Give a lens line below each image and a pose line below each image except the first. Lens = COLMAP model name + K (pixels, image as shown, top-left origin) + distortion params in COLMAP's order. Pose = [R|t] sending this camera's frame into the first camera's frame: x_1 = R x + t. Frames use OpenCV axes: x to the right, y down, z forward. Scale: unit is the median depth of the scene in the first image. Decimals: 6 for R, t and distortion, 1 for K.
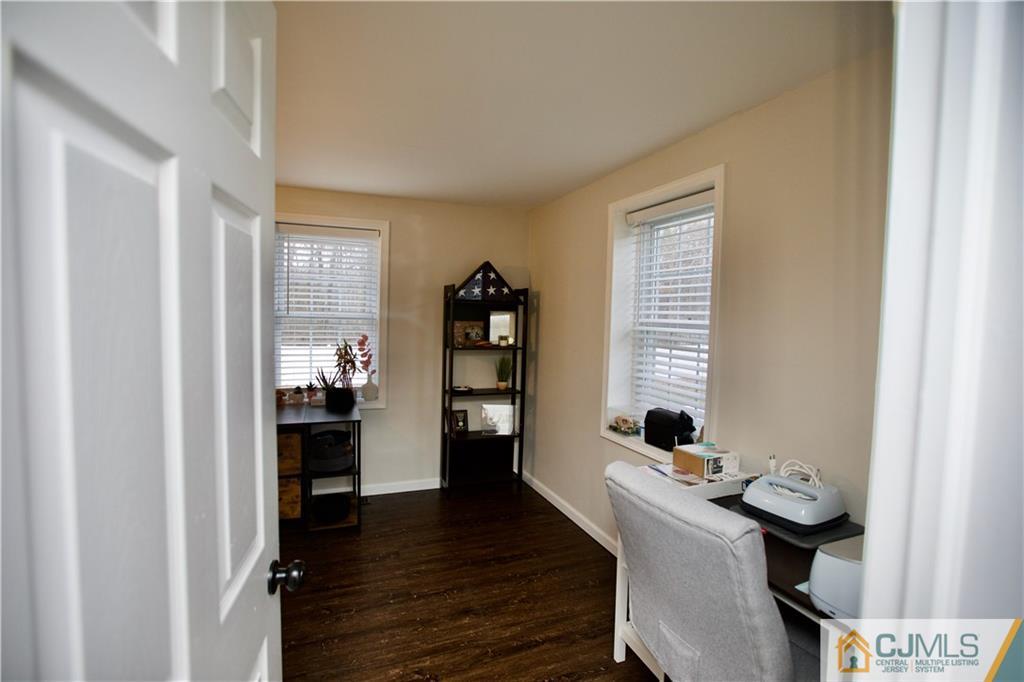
lens RADIAL K [[464.4, 0, 508.9], [0, 464.4, 338.0], [0, 0, 1]] dist [-0.043812, 0.014063]
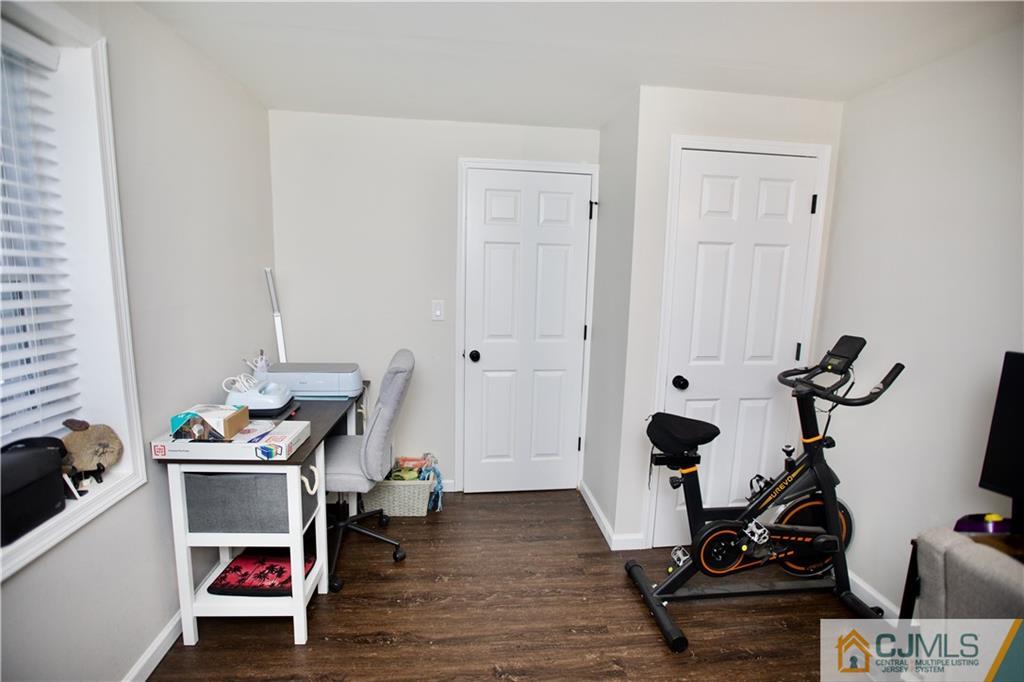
lens RADIAL K [[464.4, 0, 505.3], [0, 464.4, 338.4], [0, 0, 1]] dist [-0.043812, 0.014063]
pose [[-0.959346, -0.088458, 0.268011, -0.349530], [-0.030846, 0.976788, 0.211977, -0.103716], [-0.280541, 0.195092, -0.939806, 1.642093]]
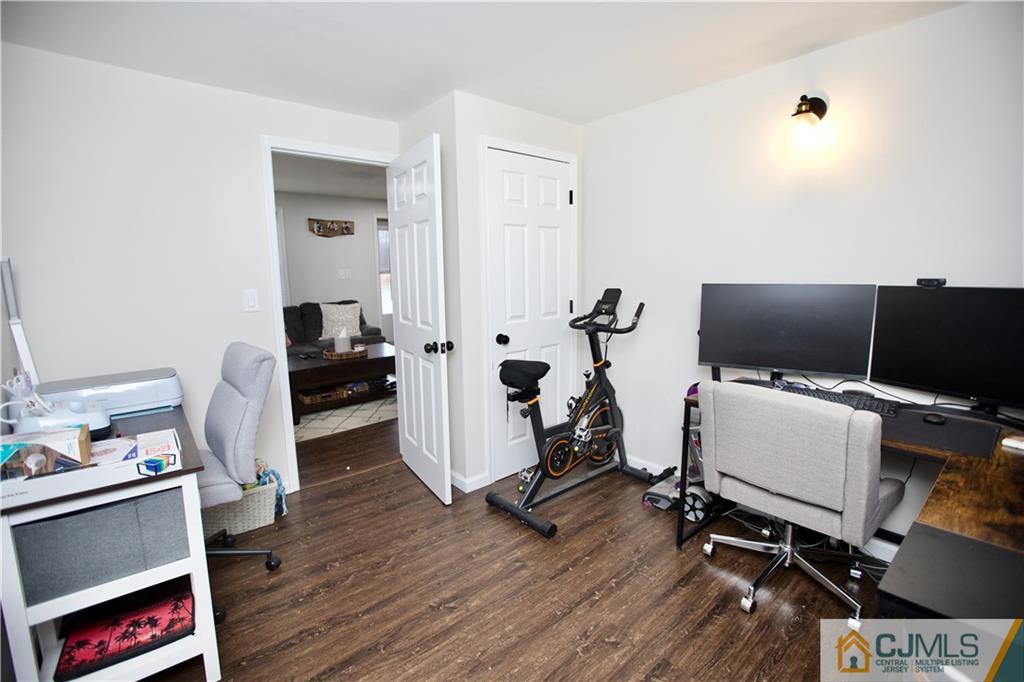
lens RADIAL K [[464.4, 0, 506.8], [0, 464.4, 336.3], [0, 0, 1]] dist [-0.043812, 0.014063]
pose [[-0.949203, 0.035063, -0.312705, -0.018393], [-0.028892, 0.979863, 0.197572, -0.052000], [0.313335, 0.196570, -0.929075, 1.787612]]
